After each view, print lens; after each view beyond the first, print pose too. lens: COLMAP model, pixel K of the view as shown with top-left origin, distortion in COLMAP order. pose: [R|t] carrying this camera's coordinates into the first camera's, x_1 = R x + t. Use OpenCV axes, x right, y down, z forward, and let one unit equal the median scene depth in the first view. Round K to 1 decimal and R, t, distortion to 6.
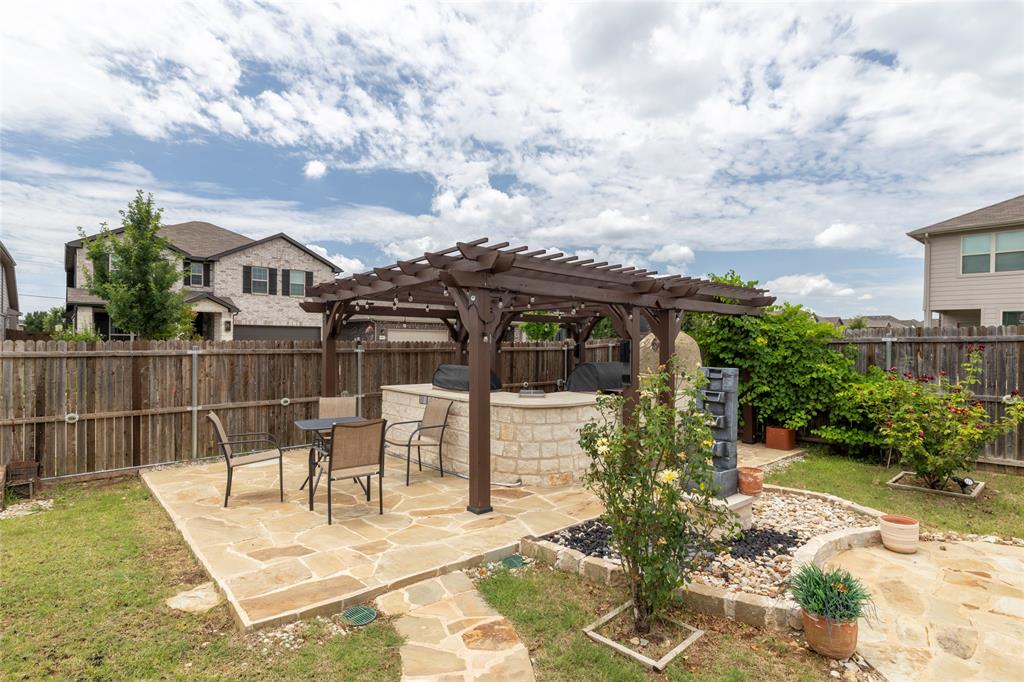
lens RADIAL K [[516.1, 0, 513.1], [0, 516.1, 341.8], [0, 0, 1]] dist [0.000234, 0.000531]
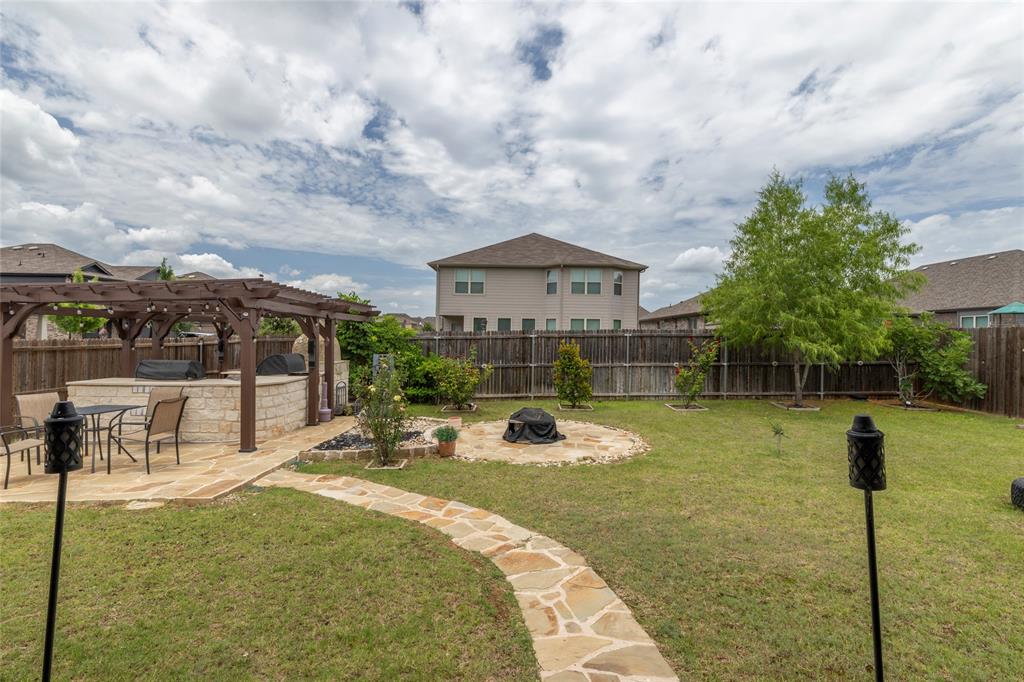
lens RADIAL K [[479.6, 0, 513.1], [0, 479.6, 339.0], [0, 0, 1]] dist [-0.004518, 0.000678]
pose [[0.659628, -0.004159, 0.751581, -0.474308], [-0.004131, 0.999950, 0.009159, -0.020213], [-0.751581, -0.009146, 0.659577, -0.416892]]
